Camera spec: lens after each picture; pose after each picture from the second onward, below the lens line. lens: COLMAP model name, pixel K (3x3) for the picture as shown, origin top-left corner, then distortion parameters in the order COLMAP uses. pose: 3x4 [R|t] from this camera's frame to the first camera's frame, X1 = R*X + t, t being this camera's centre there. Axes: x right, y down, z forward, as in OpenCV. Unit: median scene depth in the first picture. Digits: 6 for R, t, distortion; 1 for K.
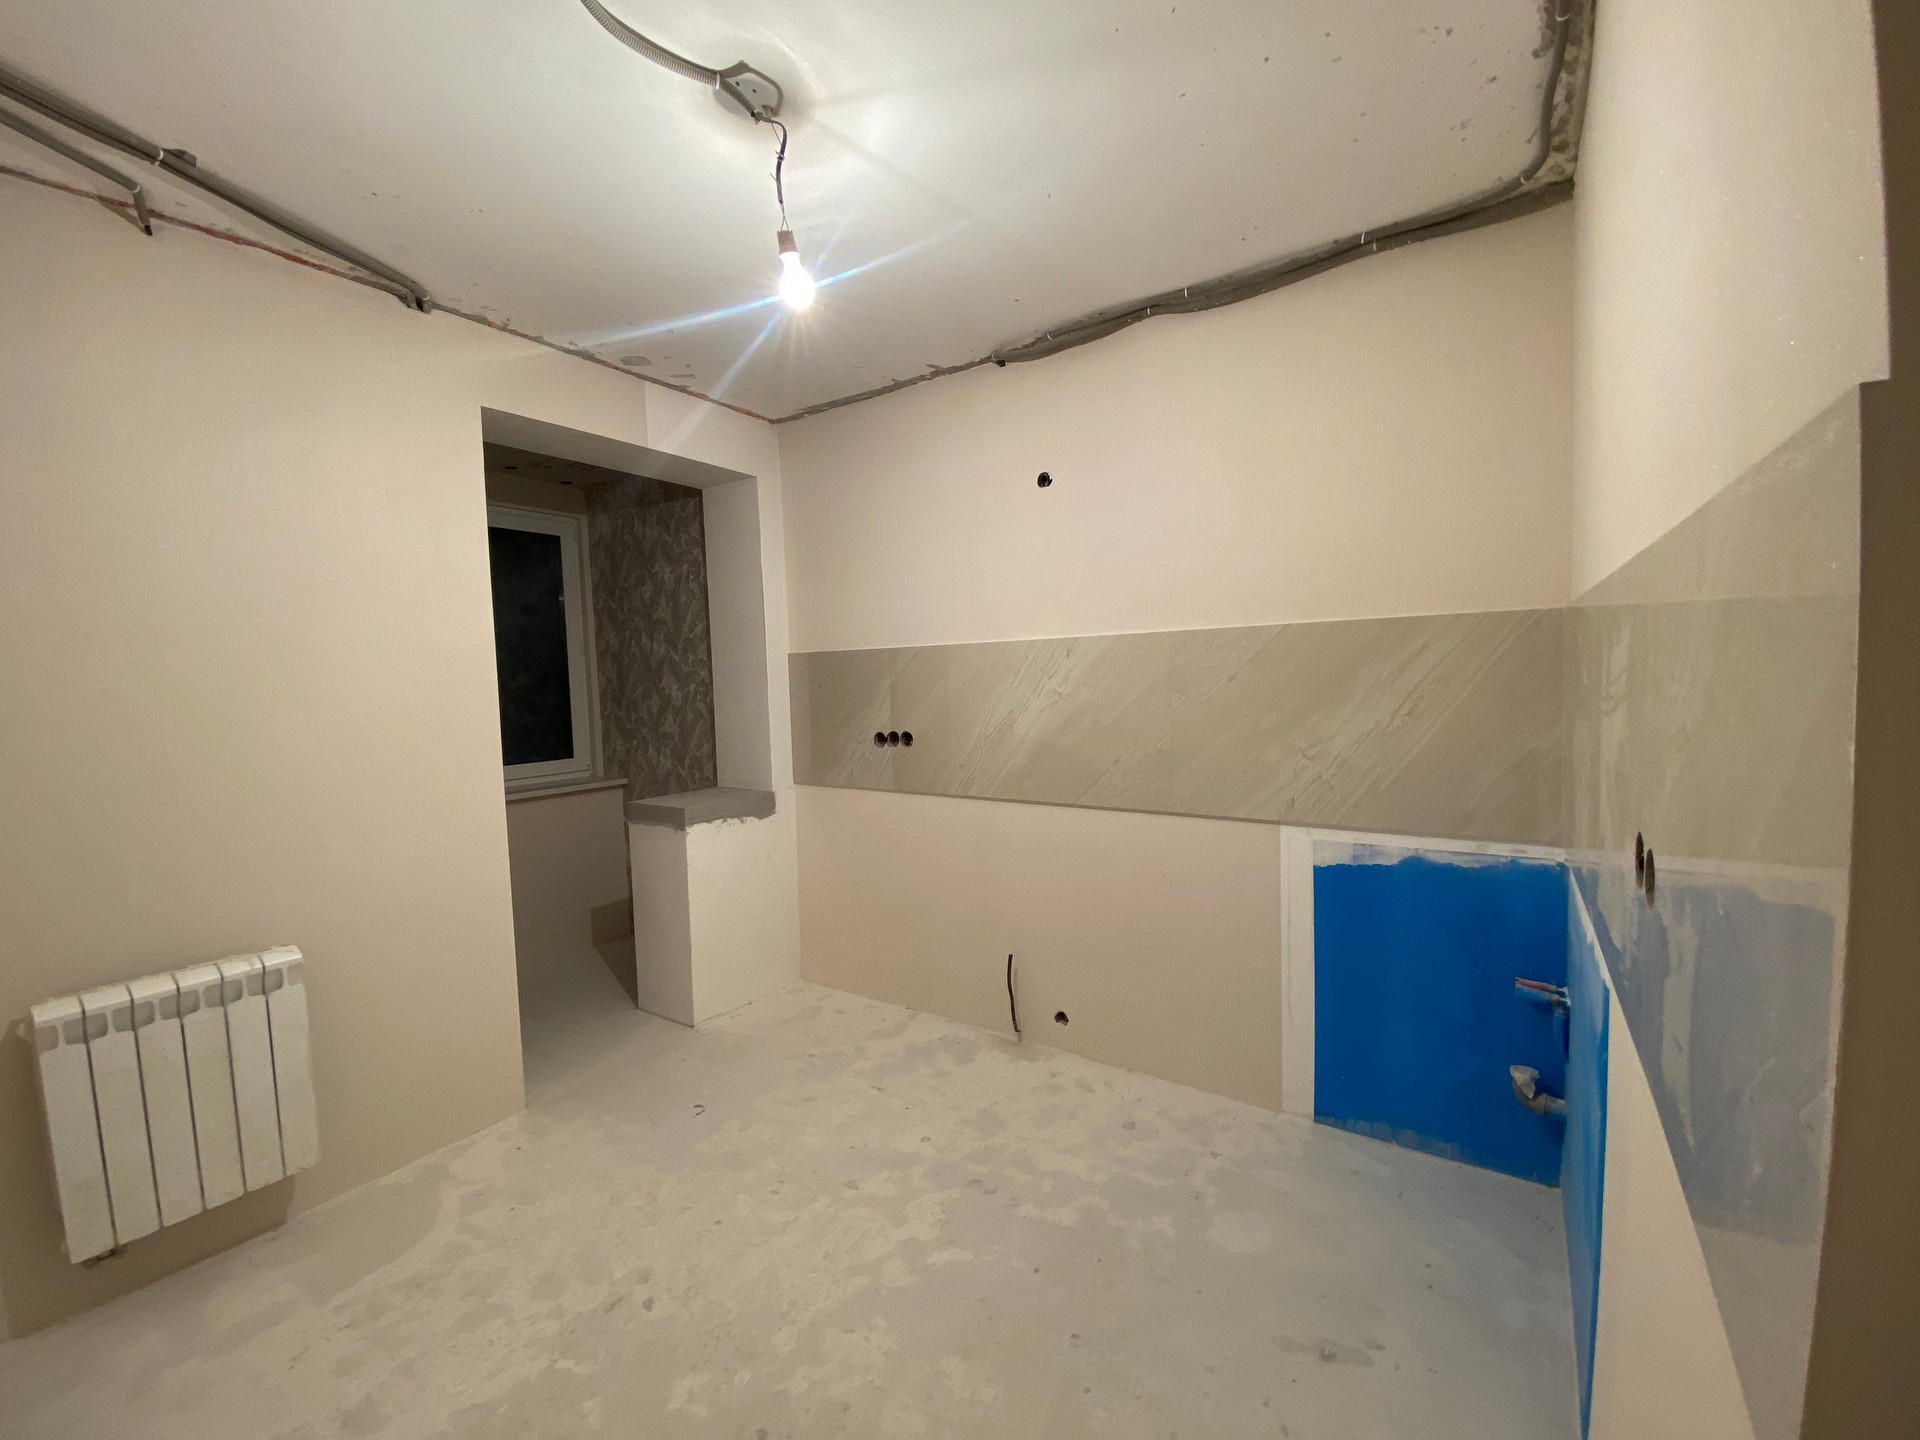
lens RADIAL K [[779.2, 0, 956.9], [0, 779.2, 719.2], [0, 0, 1]] dist [0.022968, -0.022360]
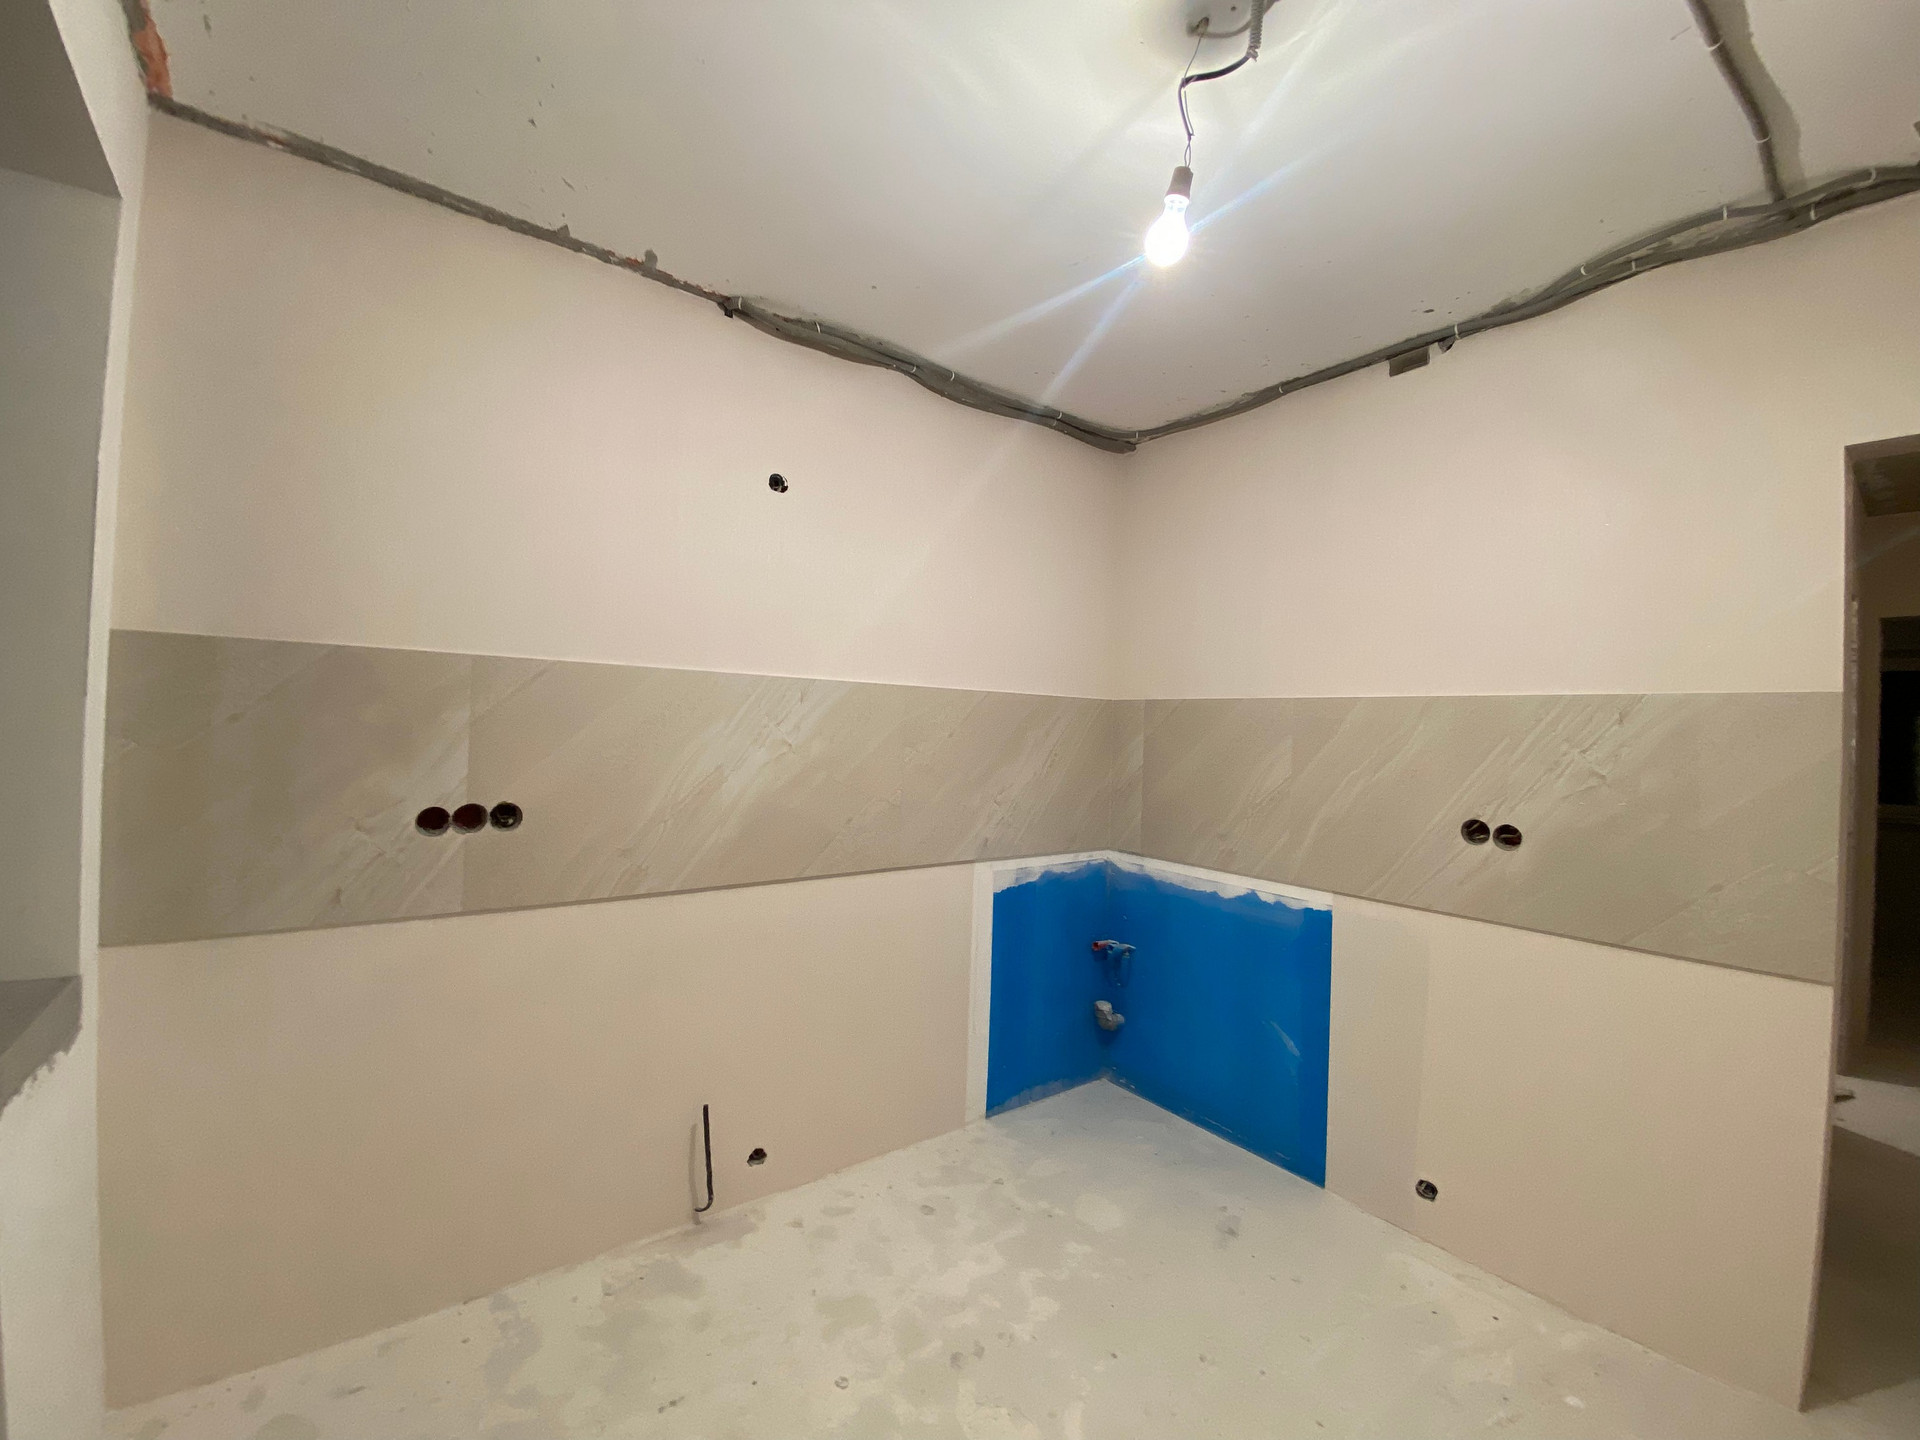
lens RADIAL K [[780.9, 0, 960.0], [0, 780.9, 720.0], [0, 0, 1]] dist [0.067478, -0.051362]
pose [[0.317619, 0.047784, 0.947014, -0.721199], [0.011328, 0.998467, -0.054179, -0.013687], [-0.948151, 0.027936, 0.316591, 0.671025]]
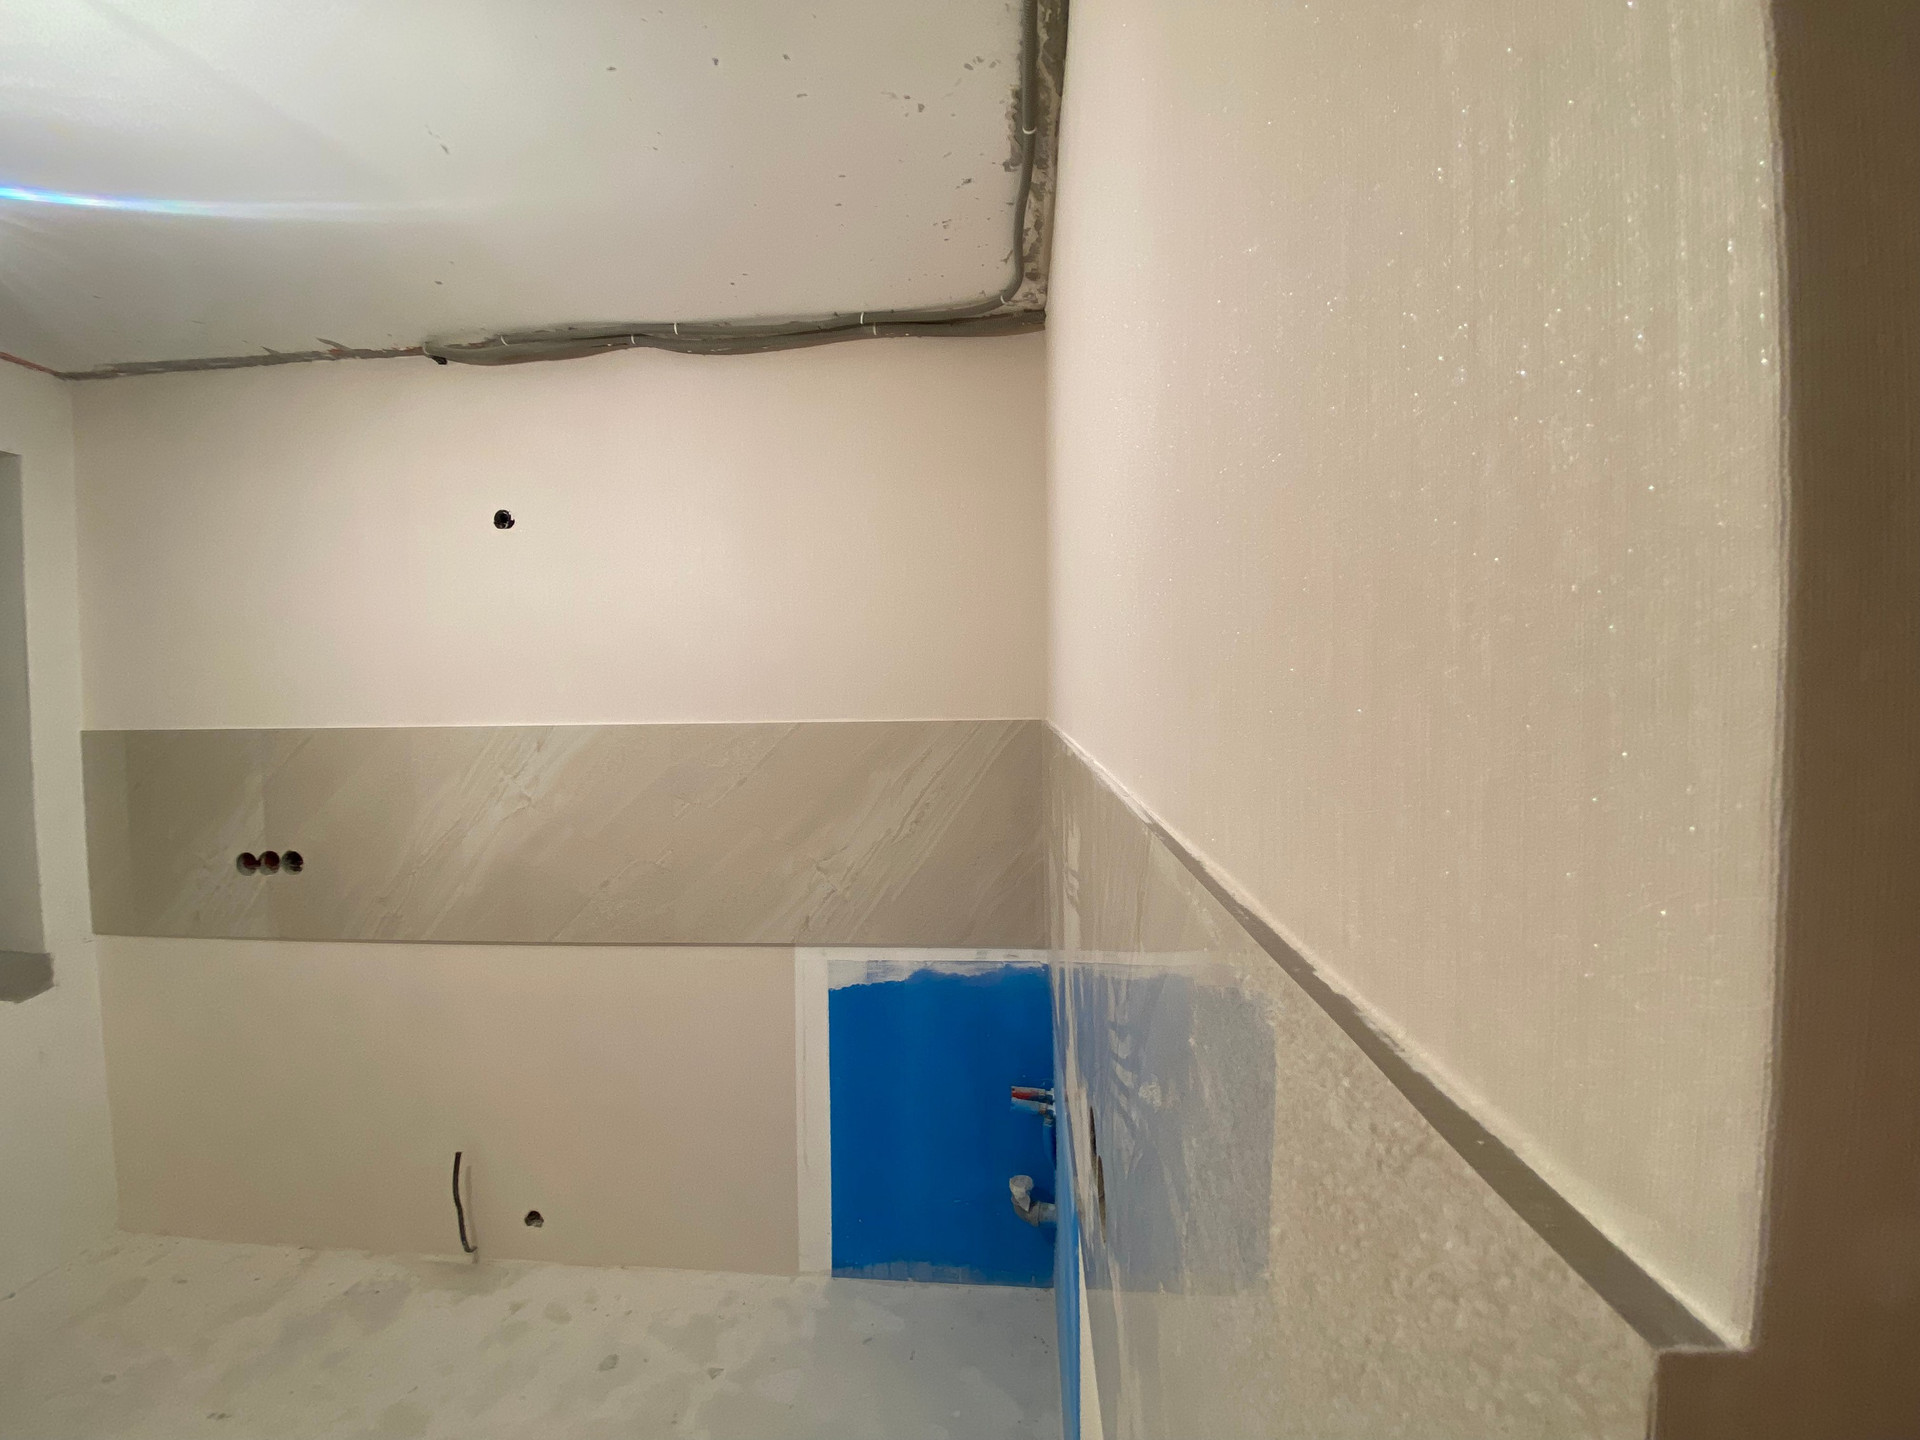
lens RADIAL K [[780.4, 0, 952.7], [0, 780.4, 721.8], [0, 0, 1]] dist [0.031392, -0.025234]
pose [[0.869321, 0.000156, 0.494248, 0.134891], [0.016294, 0.999447, -0.028973, -0.094505], [-0.493979, 0.033240, 0.868838, 0.134399]]
